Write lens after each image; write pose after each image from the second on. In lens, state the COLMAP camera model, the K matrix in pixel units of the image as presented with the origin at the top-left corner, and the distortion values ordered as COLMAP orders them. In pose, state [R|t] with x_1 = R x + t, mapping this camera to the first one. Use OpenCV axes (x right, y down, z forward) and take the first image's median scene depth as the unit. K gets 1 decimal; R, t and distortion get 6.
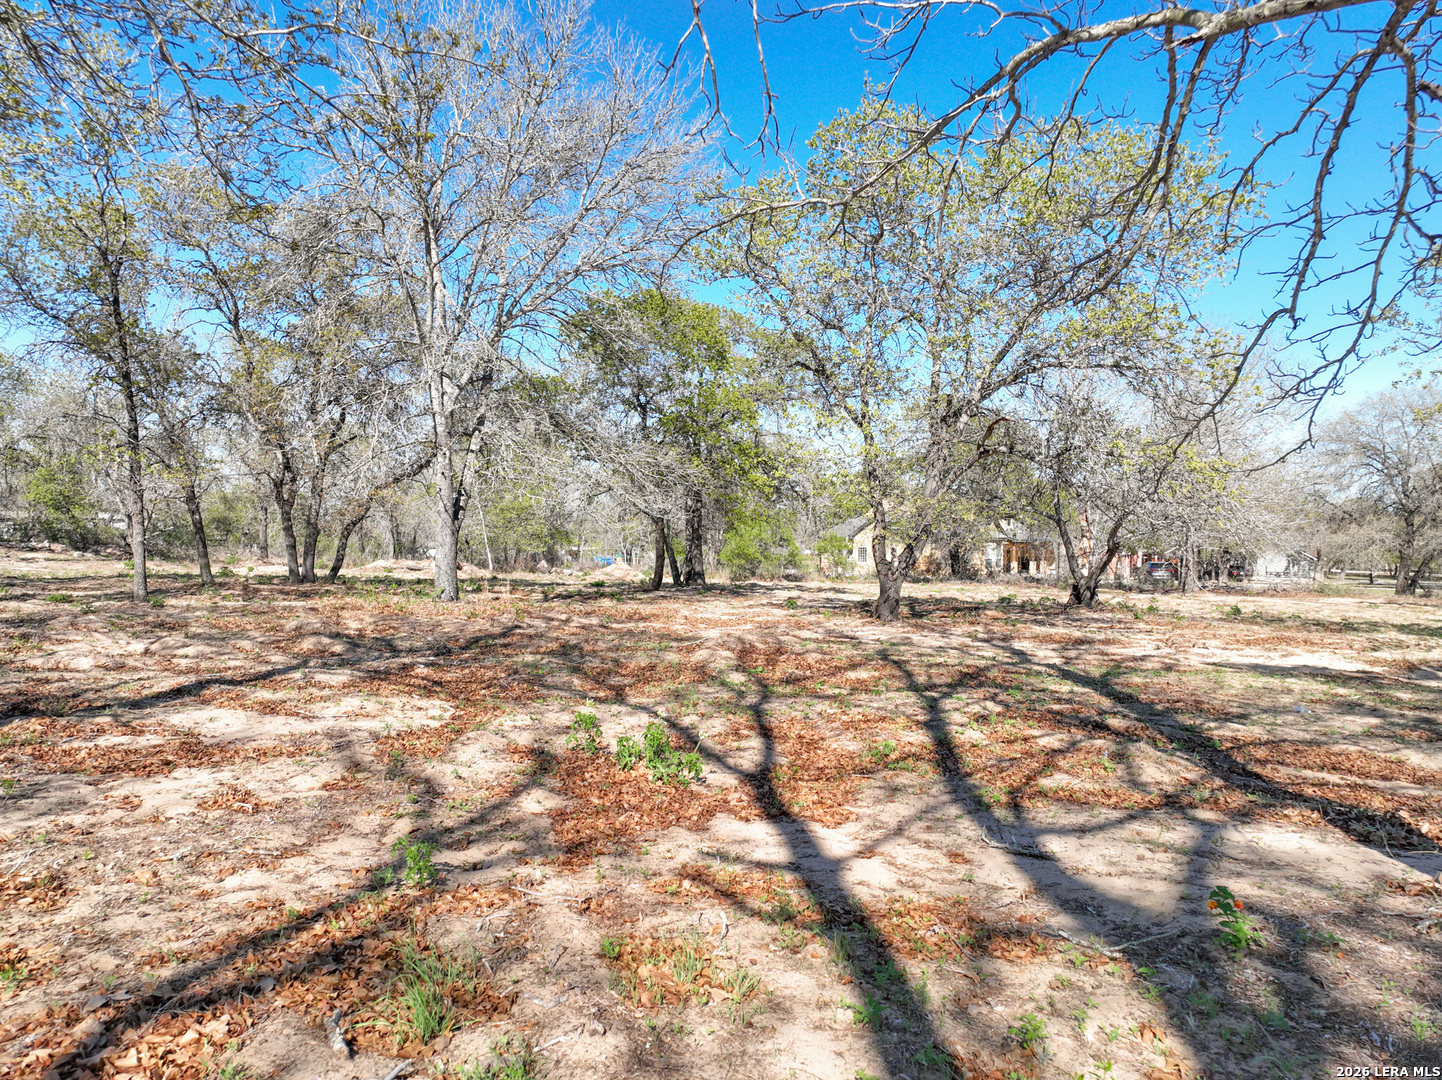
lens RADIAL K [[1009.3, 0, 725.2], [0, 1009.3, 544.3], [0, 0, 1]] dist [-0.000873, 0.017547]
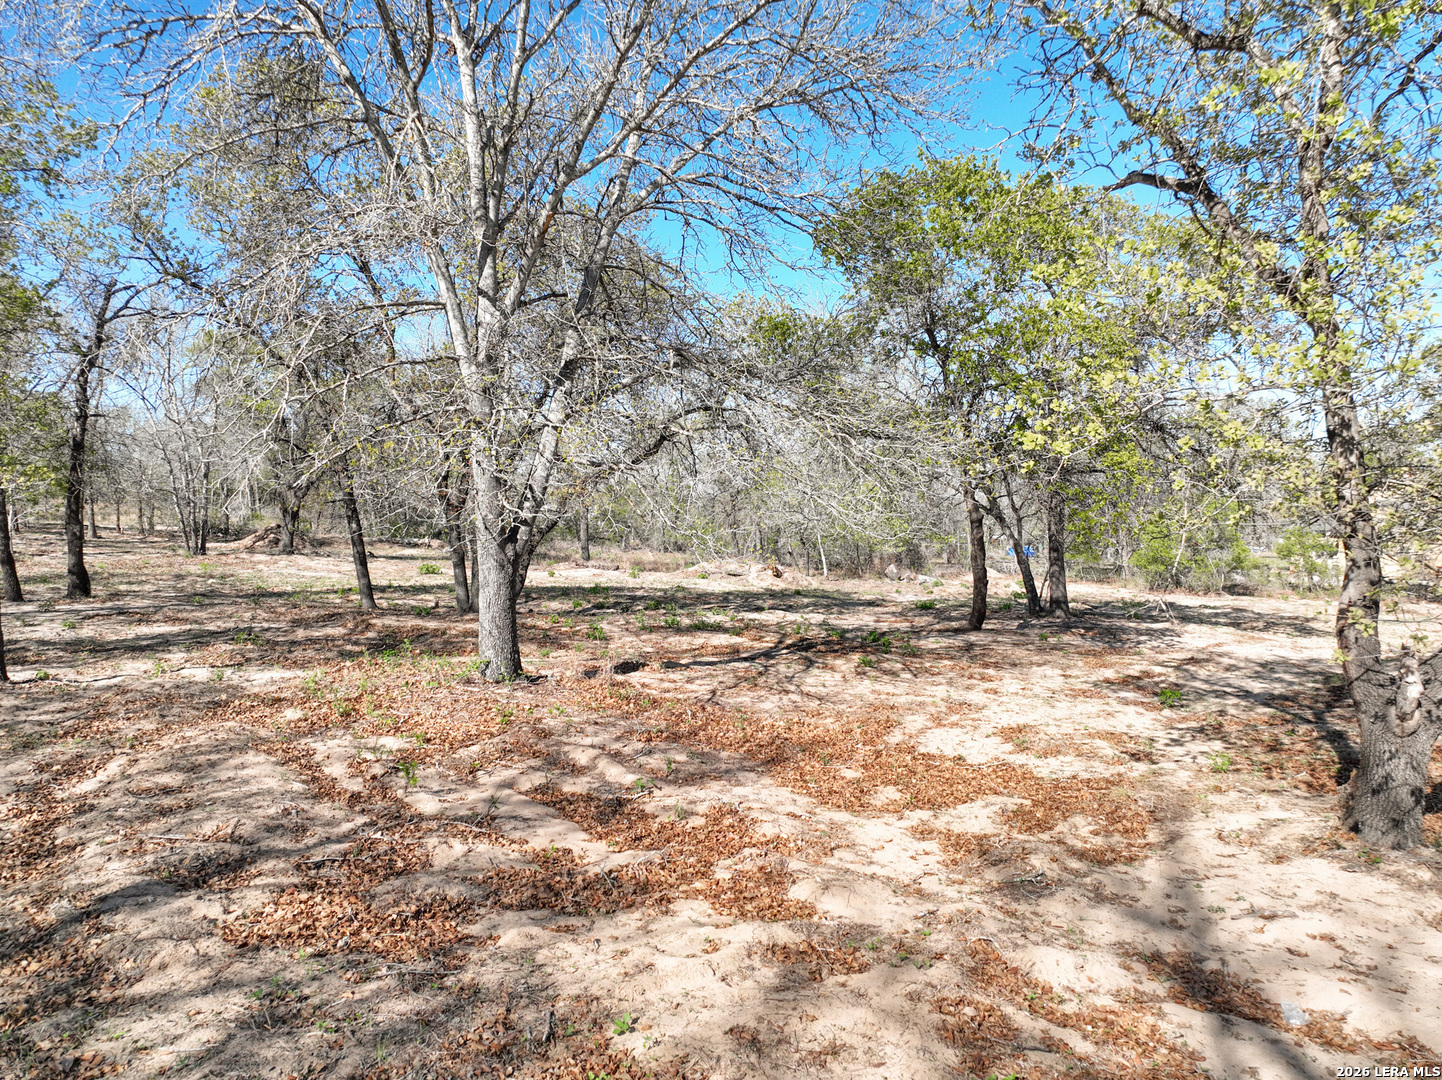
lens RADIAL K [[1009.3, 0, 723.1], [0, 1009.3, 543.1], [0, 0, 1]] dist [-0.000873, 0.017547]
pose [[0.909871, 0.005627, -0.414853, 0.085774], [0.000429, 0.999895, 0.014504, -0.032104], [0.414891, -0.013375, 0.909773, 0.515154]]
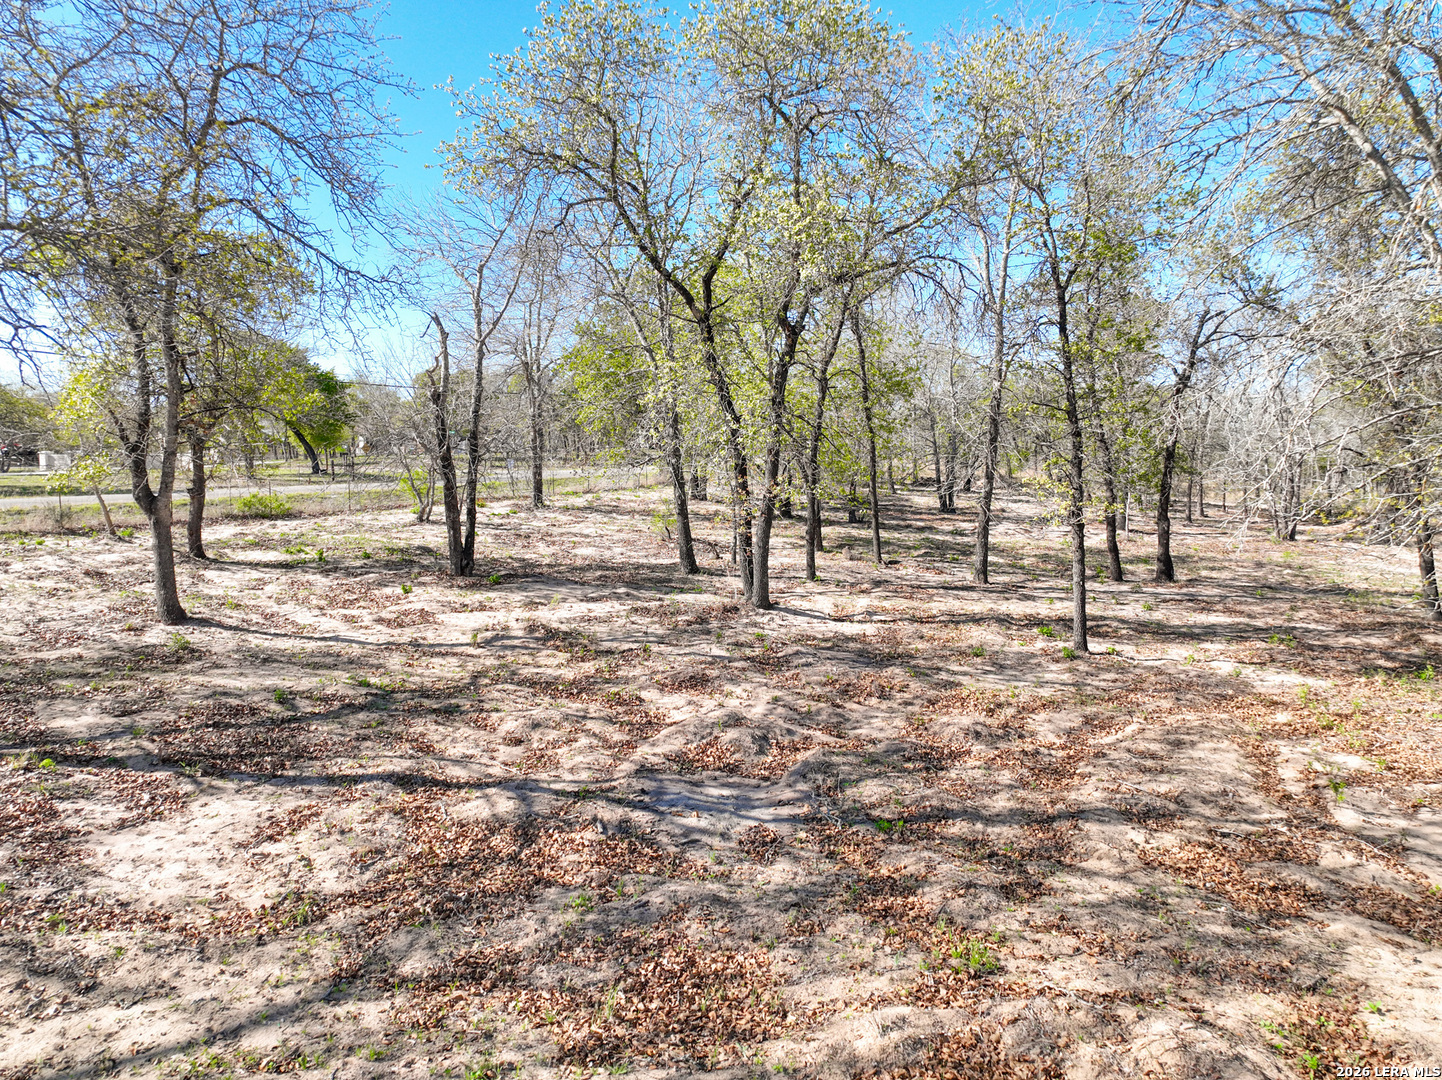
lens RADIAL K [[1009.3, 0, 728.7], [0, 1009.3, 537.6], [0, 0, 1]] dist [-0.000873, 0.017547]
pose [[0.135187, 0.052918, -0.989406, 0.218062], [-0.021889, 0.998489, 0.050413, -0.067572], [0.990578, 0.014842, 0.136141, 0.479502]]
